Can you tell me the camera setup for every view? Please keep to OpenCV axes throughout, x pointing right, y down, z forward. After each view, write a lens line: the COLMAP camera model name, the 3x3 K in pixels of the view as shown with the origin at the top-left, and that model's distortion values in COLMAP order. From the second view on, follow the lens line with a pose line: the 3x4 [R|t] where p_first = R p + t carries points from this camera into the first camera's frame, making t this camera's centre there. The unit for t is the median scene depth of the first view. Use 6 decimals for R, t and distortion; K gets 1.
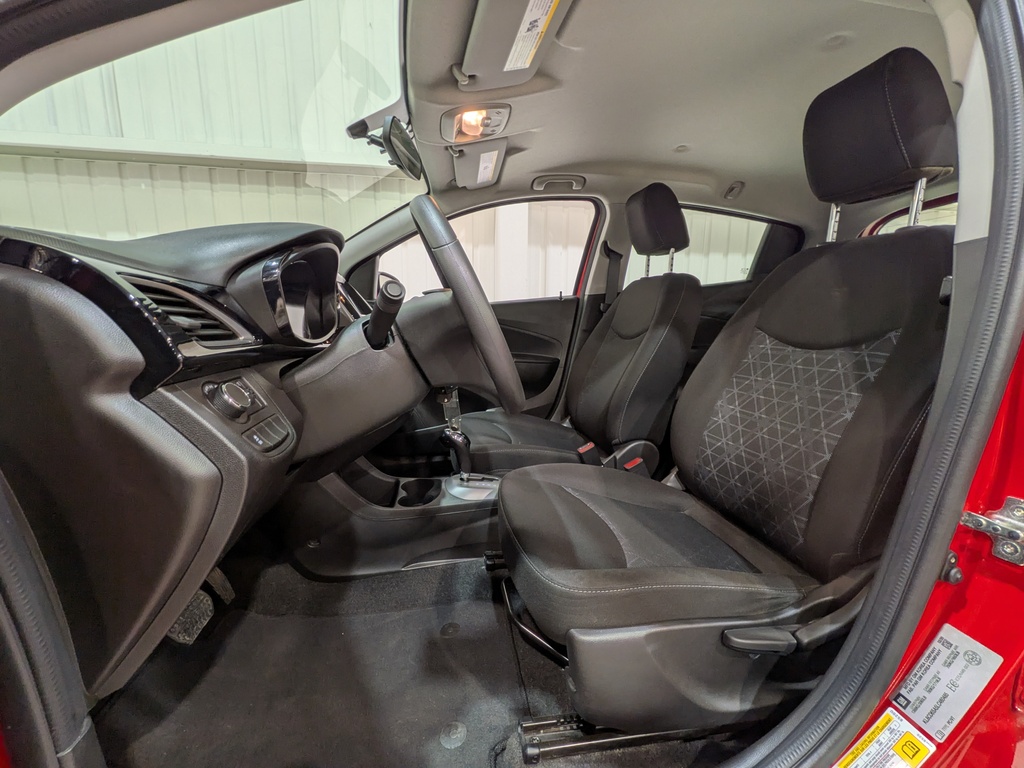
lens RADIAL K [[392.6, 0, 515.9], [0, 392.6, 388.9], [0, 0, 1]] dist [0.000486, 0.000029]
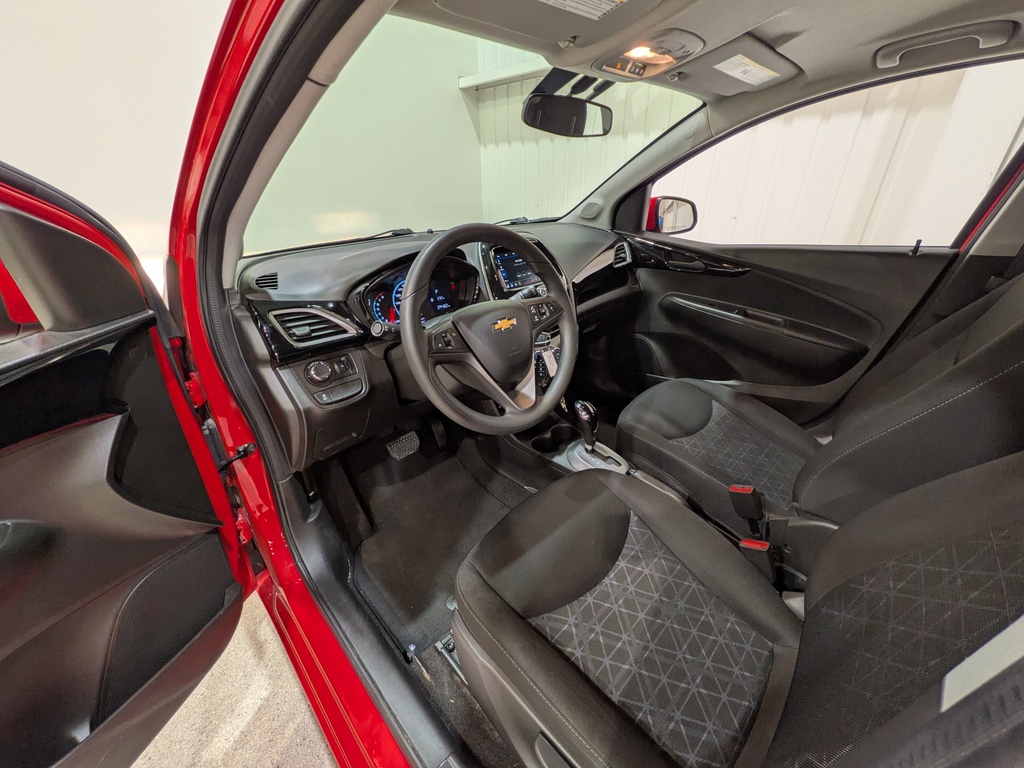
lens RADIAL K [[393.6, 0, 512.0], [0, 393.6, 384.0], [0, 0, 1]] dist [-0.000387, -0.000160]
pose [[0.562937, 0.373628, -0.737227, 0.468525], [-0.144423, 0.922732, 0.357362, -0.281159], [0.813783, -0.094700, 0.573401, 0.248900]]
